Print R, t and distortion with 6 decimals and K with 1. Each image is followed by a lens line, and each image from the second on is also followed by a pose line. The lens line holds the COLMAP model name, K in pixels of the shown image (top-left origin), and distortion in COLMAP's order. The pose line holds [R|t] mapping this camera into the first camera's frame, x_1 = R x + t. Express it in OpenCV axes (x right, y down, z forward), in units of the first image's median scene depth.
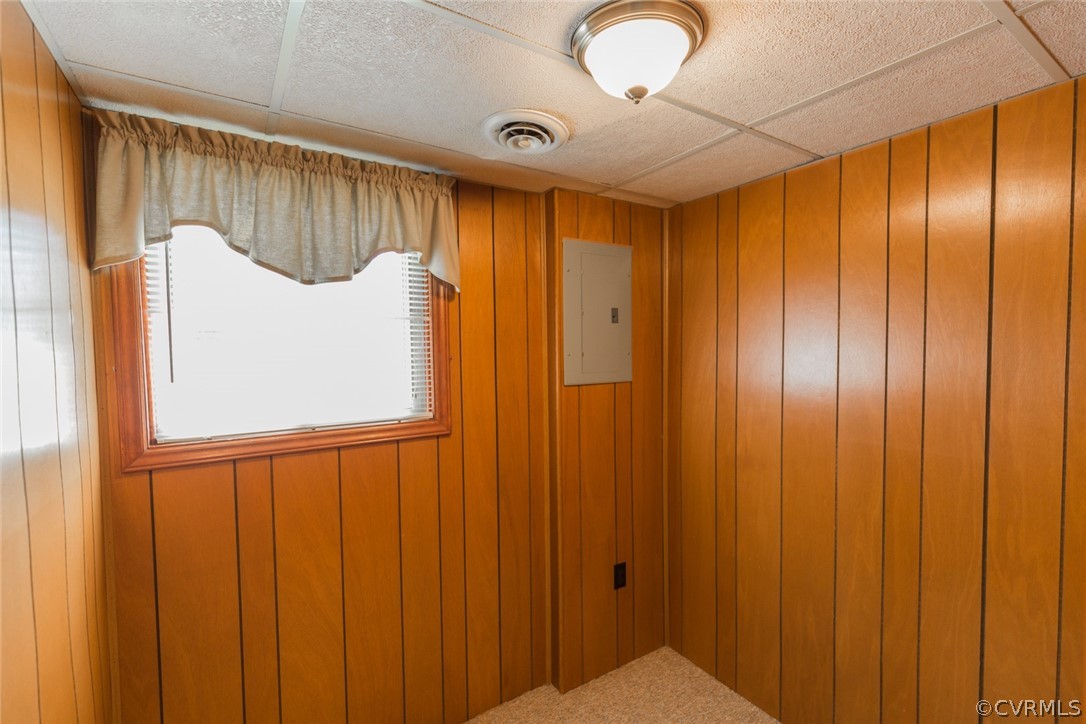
lens RADIAL K [[485.8, 0, 543.8], [0, 485.8, 363.3], [0, 0, 1]] dist [0.007855, -0.001181]
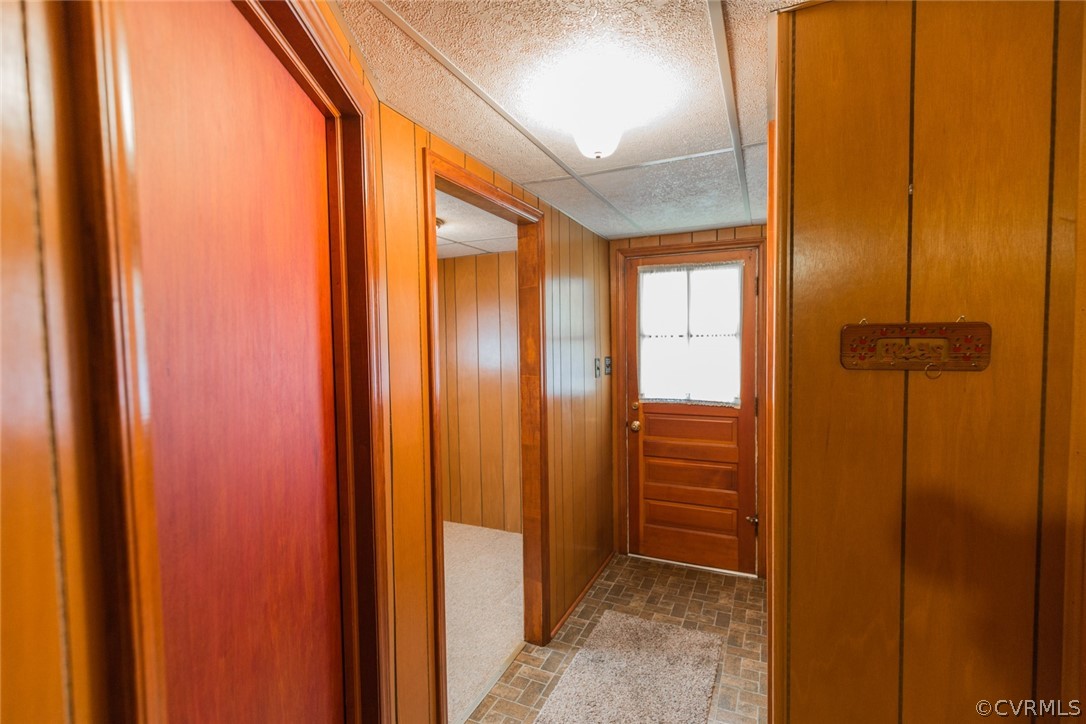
lens RADIAL K [[485.8, 0, 544.5], [0, 485.8, 363.1], [0, 0, 1]] dist [0.007855, -0.001181]
pose [[0.848711, -0.026742, 0.528180, -0.318255], [0.029352, 0.999563, 0.003445, 0.058475], [-0.528042, 0.012579, 0.849125, -0.798046]]
